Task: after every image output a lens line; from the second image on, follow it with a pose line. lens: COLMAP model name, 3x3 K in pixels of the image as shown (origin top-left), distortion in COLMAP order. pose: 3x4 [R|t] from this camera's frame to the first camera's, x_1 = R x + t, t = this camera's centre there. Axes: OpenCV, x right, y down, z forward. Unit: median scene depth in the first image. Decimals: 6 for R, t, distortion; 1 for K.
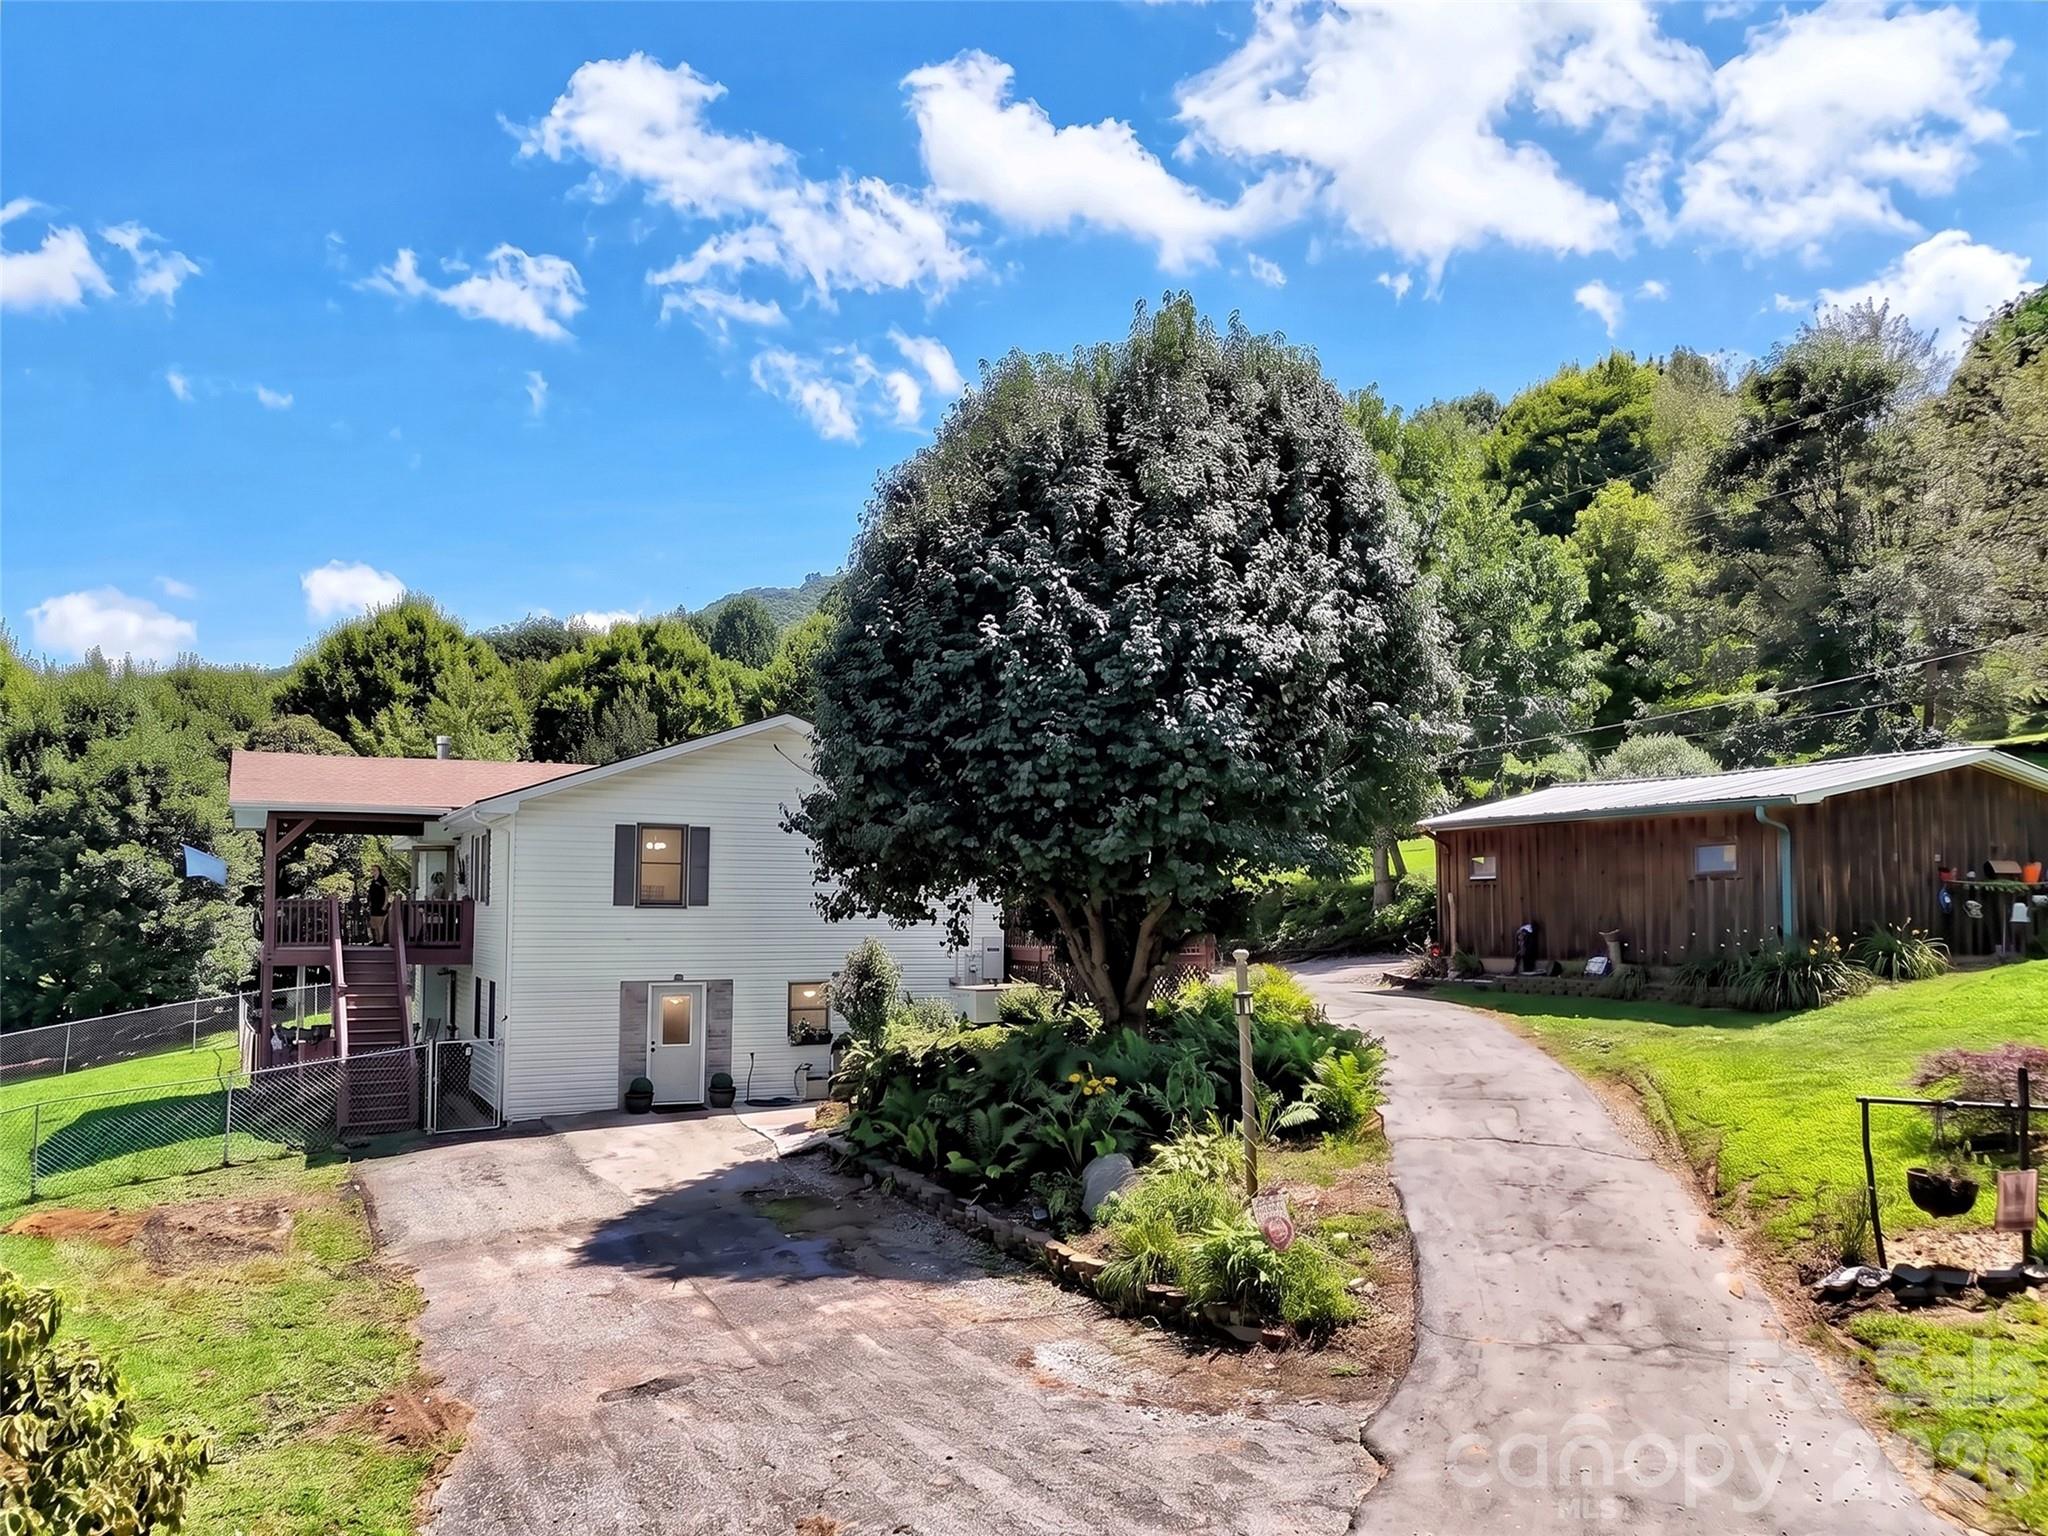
lens RADIAL K [[1725.8, 0, 1025.9], [0, 1725.8, 775.8], [0, 0, 1]] dist [0.011523, 0.005335]
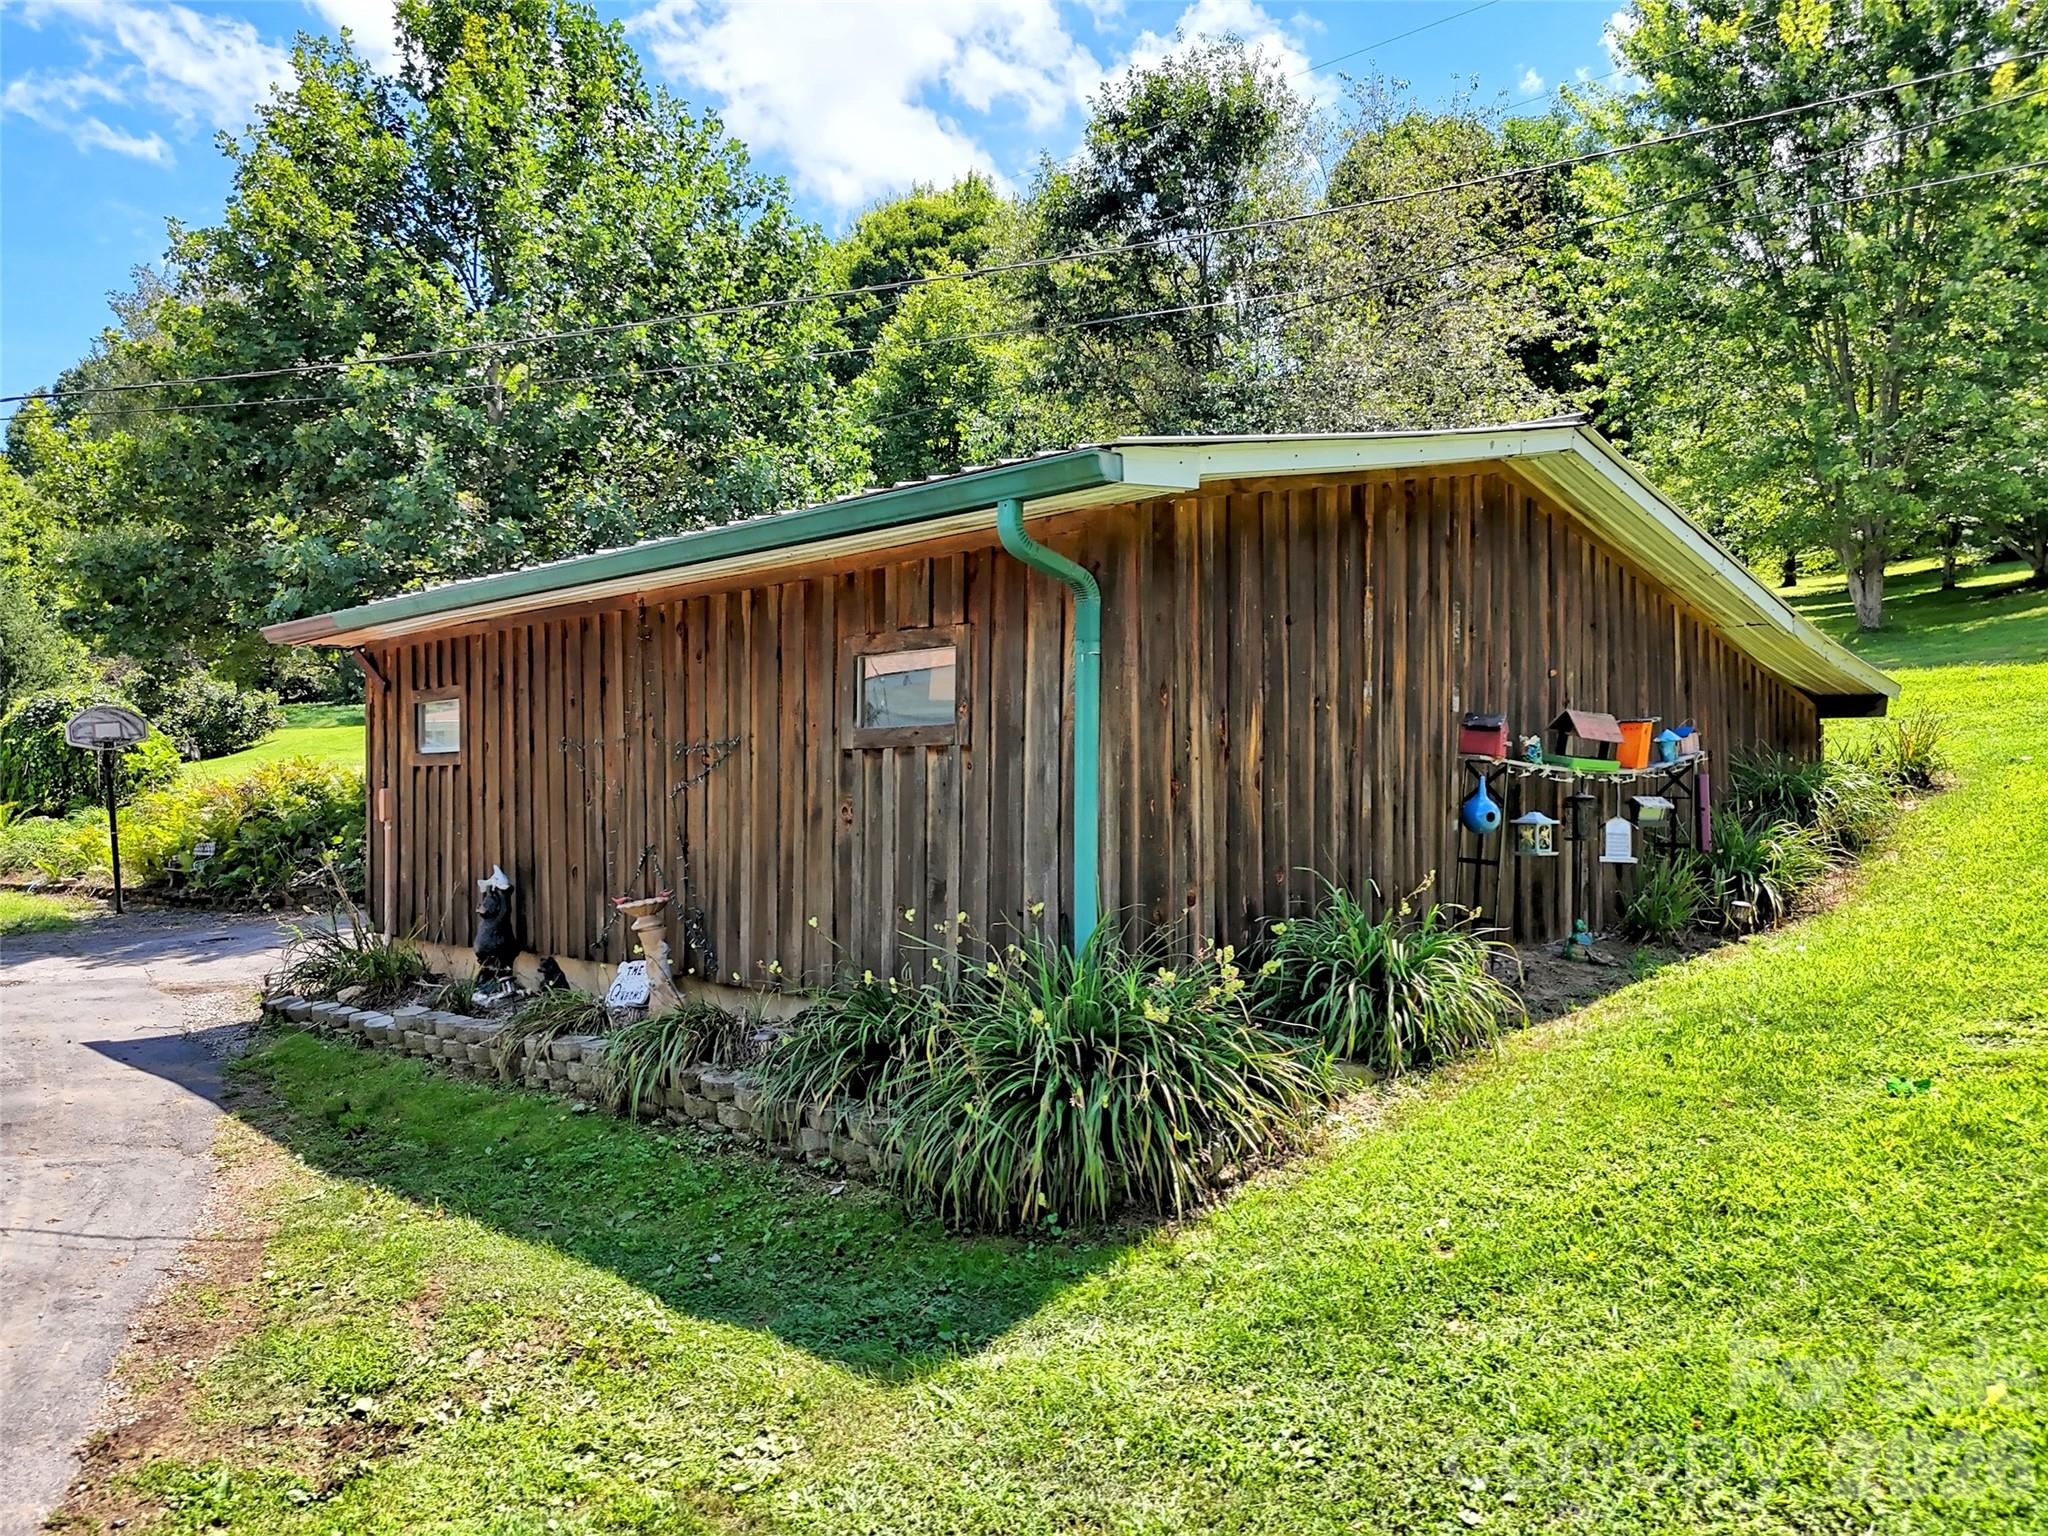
lens RADIAL K [[1535.1, 0, 1028.4], [0, 1535.1, 780.5], [0, 0, 1]] dist [0.065854, 0.001076]
pose [[0.941484, -0.000202, 0.337057, 0.303201], [-0.023698, 0.997486, 0.066791, 0.041959], [-0.336223, -0.070870, 0.939112, 0.669690]]
